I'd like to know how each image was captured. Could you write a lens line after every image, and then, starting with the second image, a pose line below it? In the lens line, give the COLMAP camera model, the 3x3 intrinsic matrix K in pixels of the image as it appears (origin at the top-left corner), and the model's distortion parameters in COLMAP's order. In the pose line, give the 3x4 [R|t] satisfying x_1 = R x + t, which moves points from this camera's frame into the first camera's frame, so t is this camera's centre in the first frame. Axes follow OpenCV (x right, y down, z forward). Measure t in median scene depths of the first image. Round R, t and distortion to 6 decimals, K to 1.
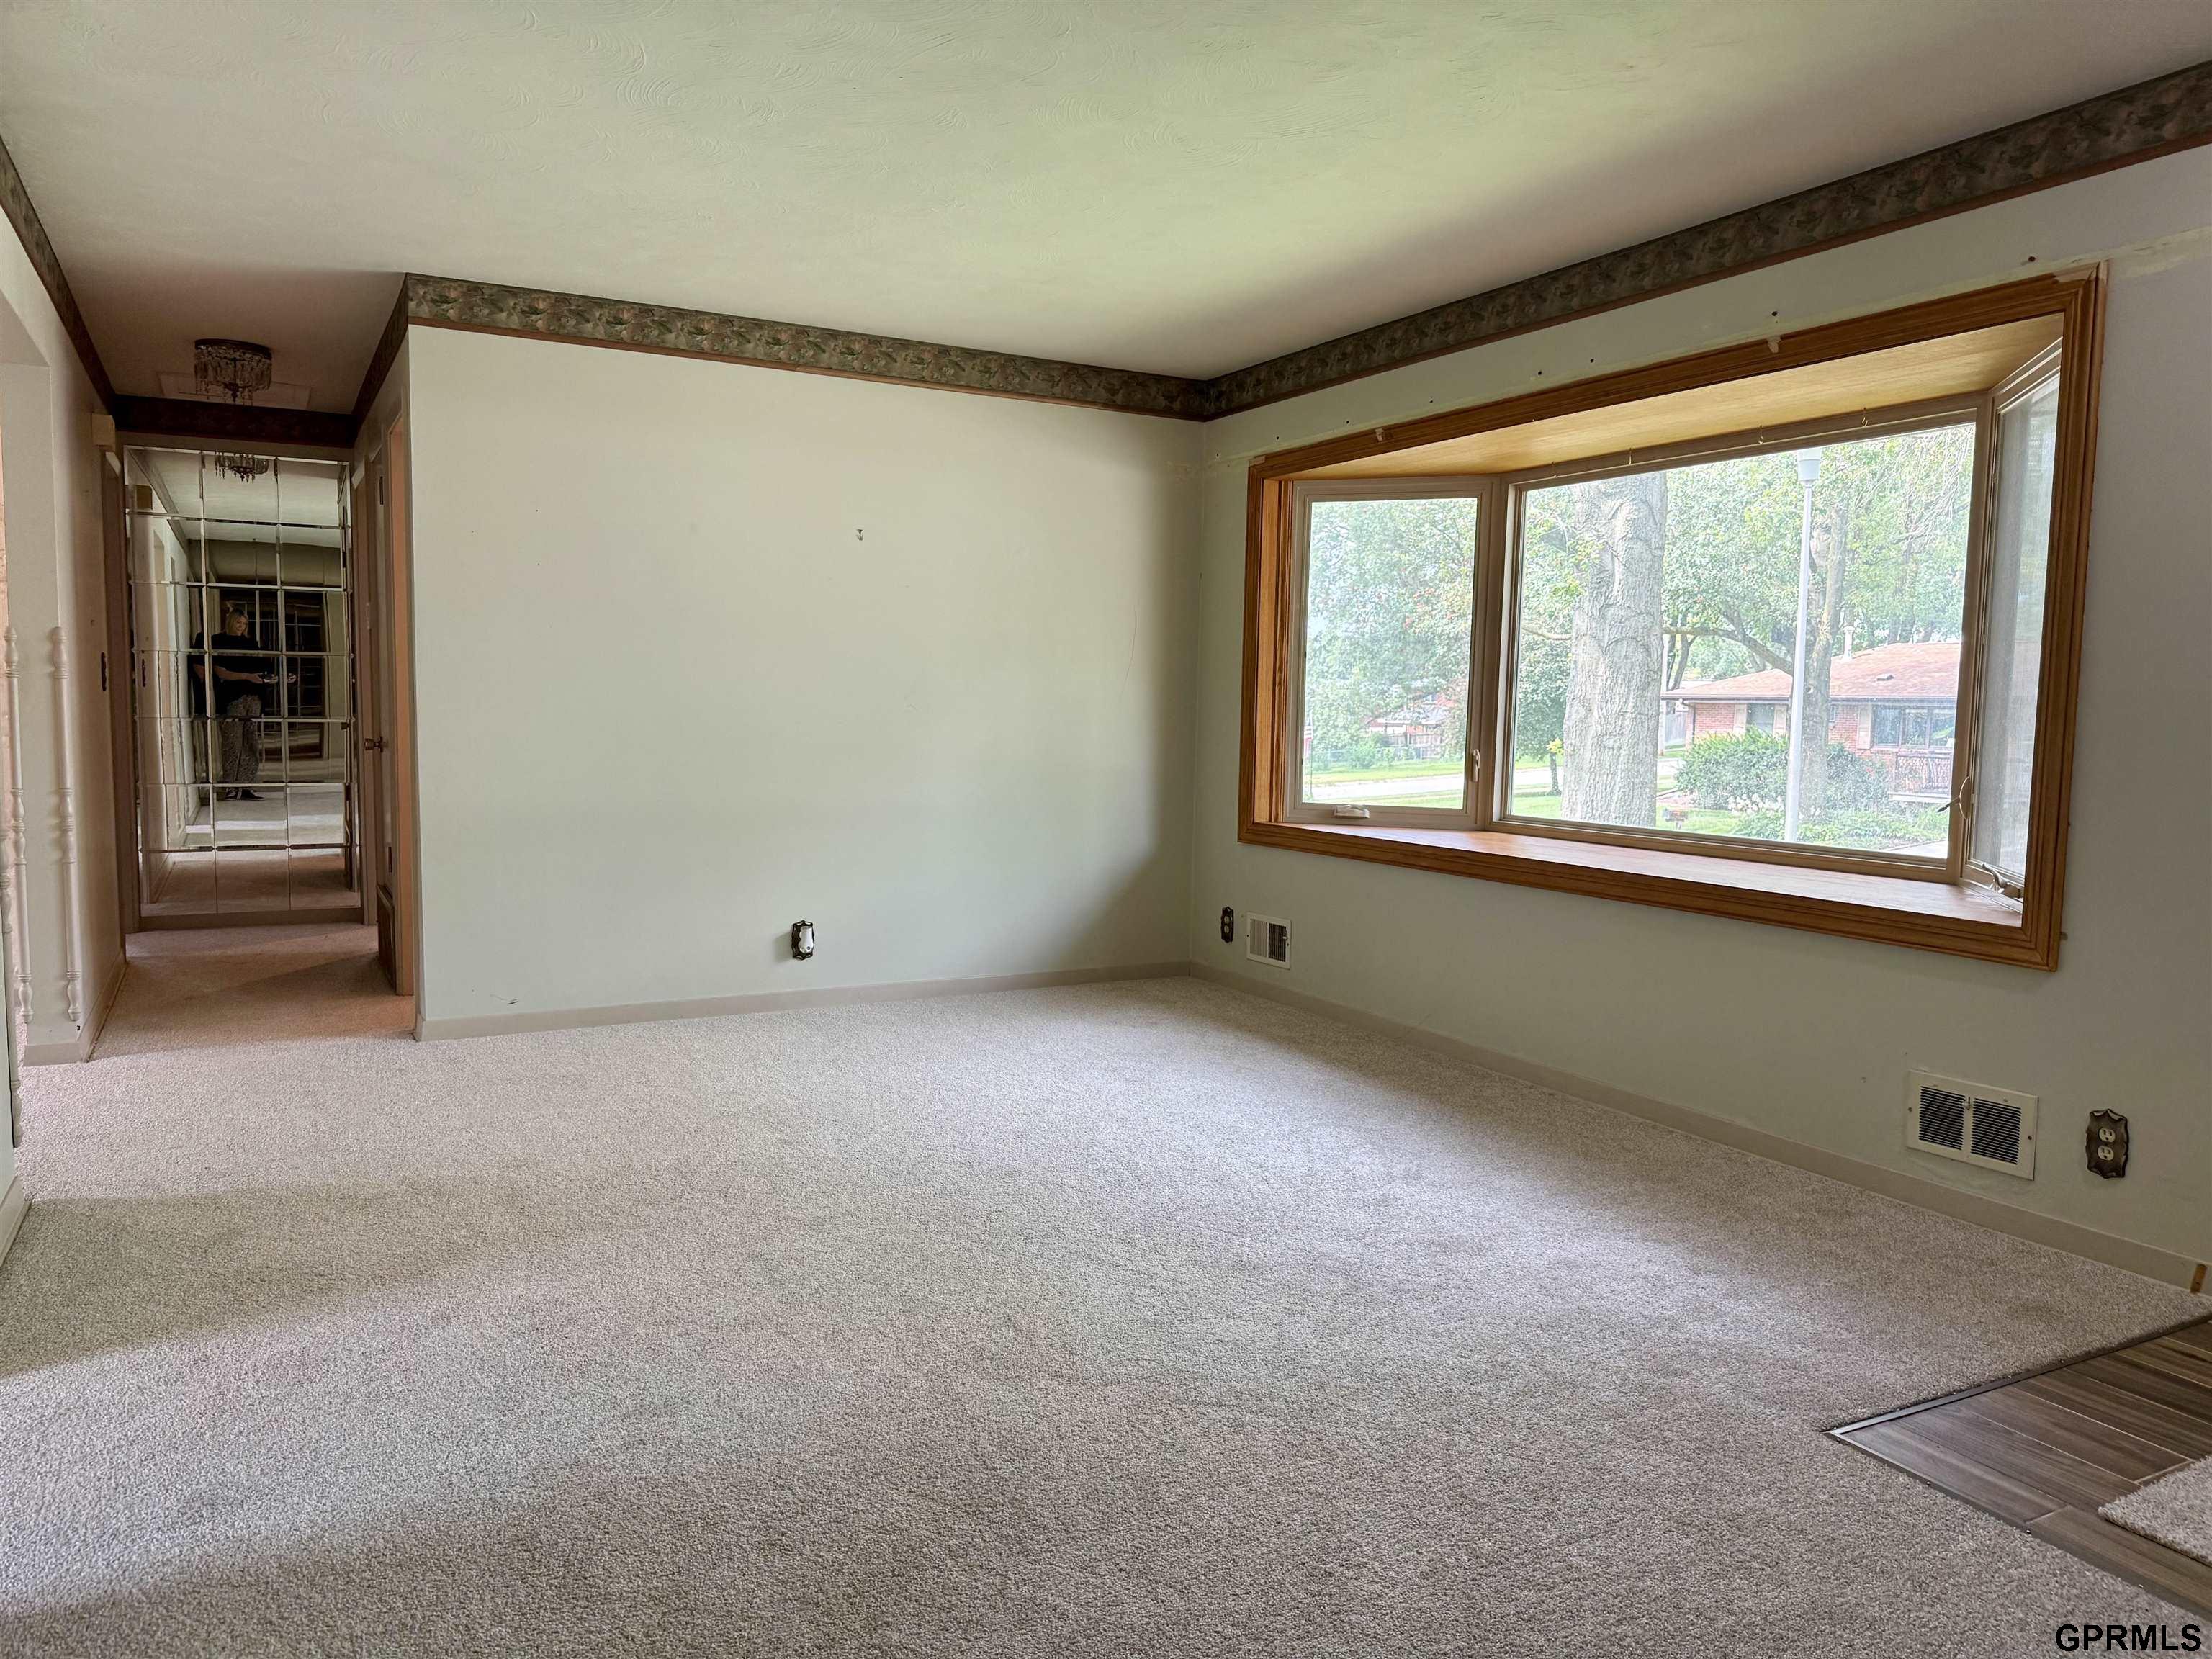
lens RADIAL K [[1583.9, 0, 1102.1], [0, 1583.9, 822.3], [0, 0, 1]] dist [0.080324, -0.102362]
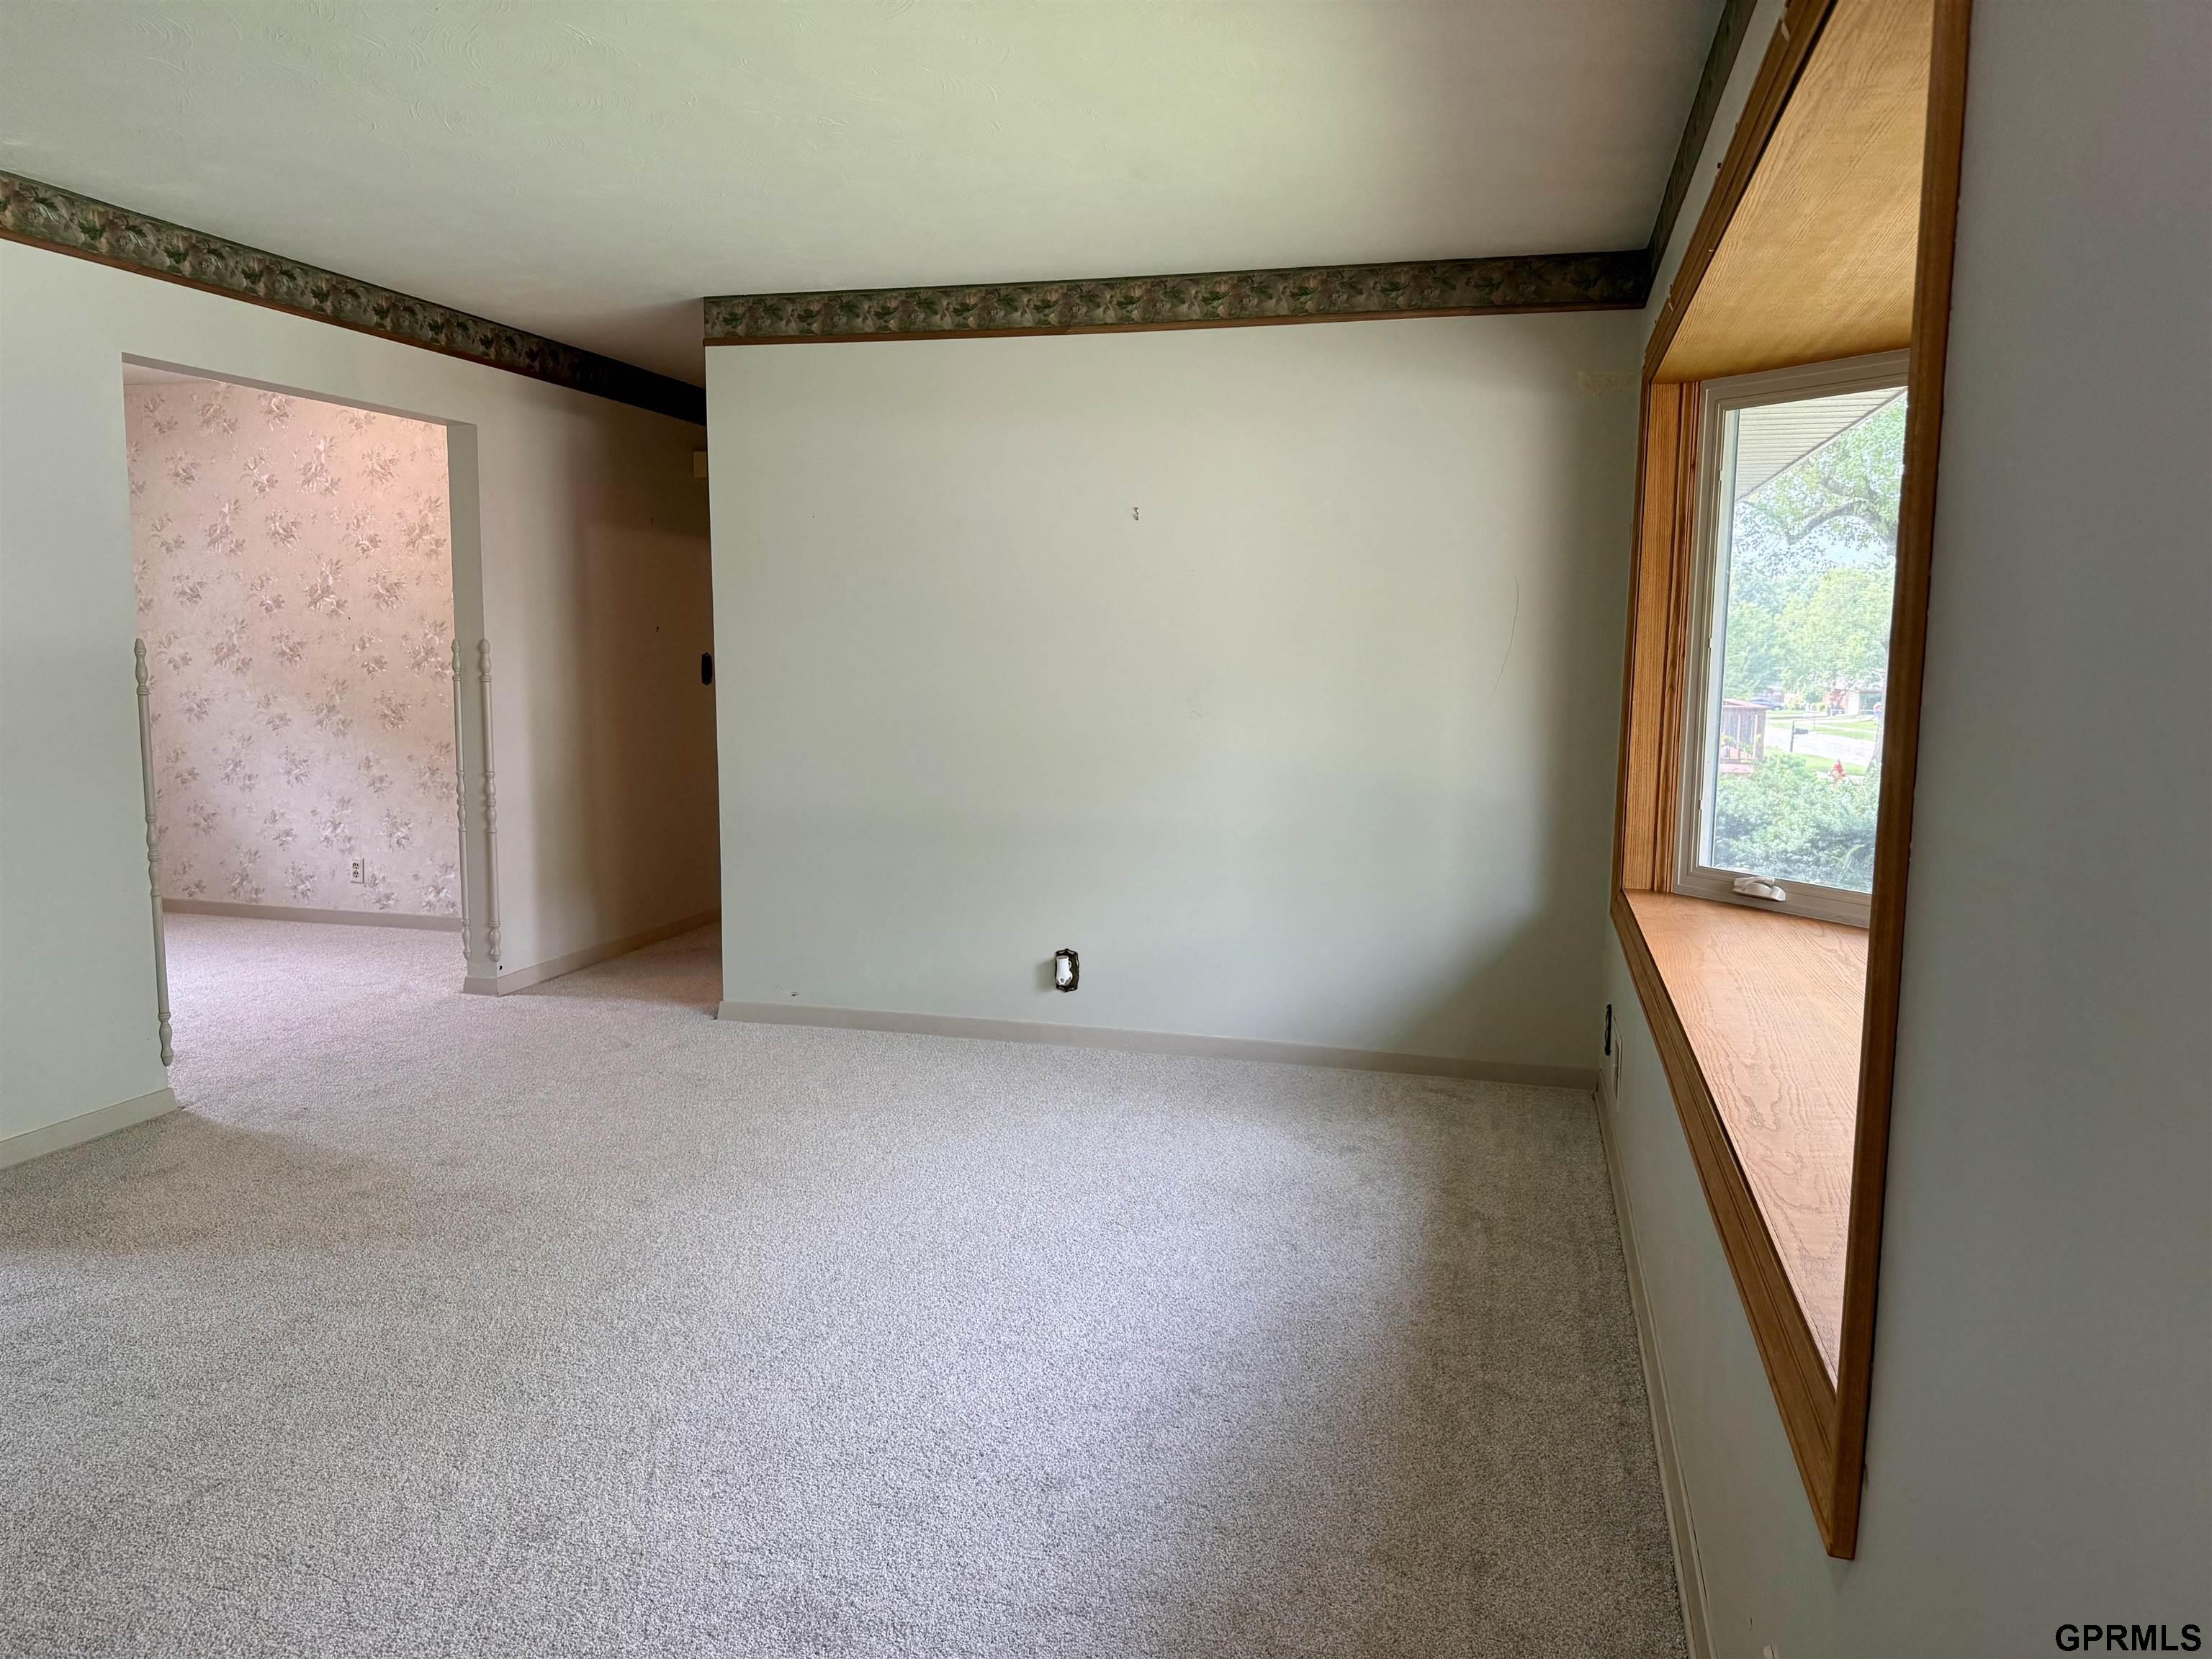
lens RADIAL K [[1583.9, 0, 1117.7], [0, 1583.9, 783.7], [0, 0, 1]] dist [0.080324, -0.102362]
pose [[0.721764, 0.051835, -0.690195, 0.441434], [-0.053468, 0.998387, 0.019068, -0.049434], [0.690070, 0.023141, 0.723372, 0.374036]]
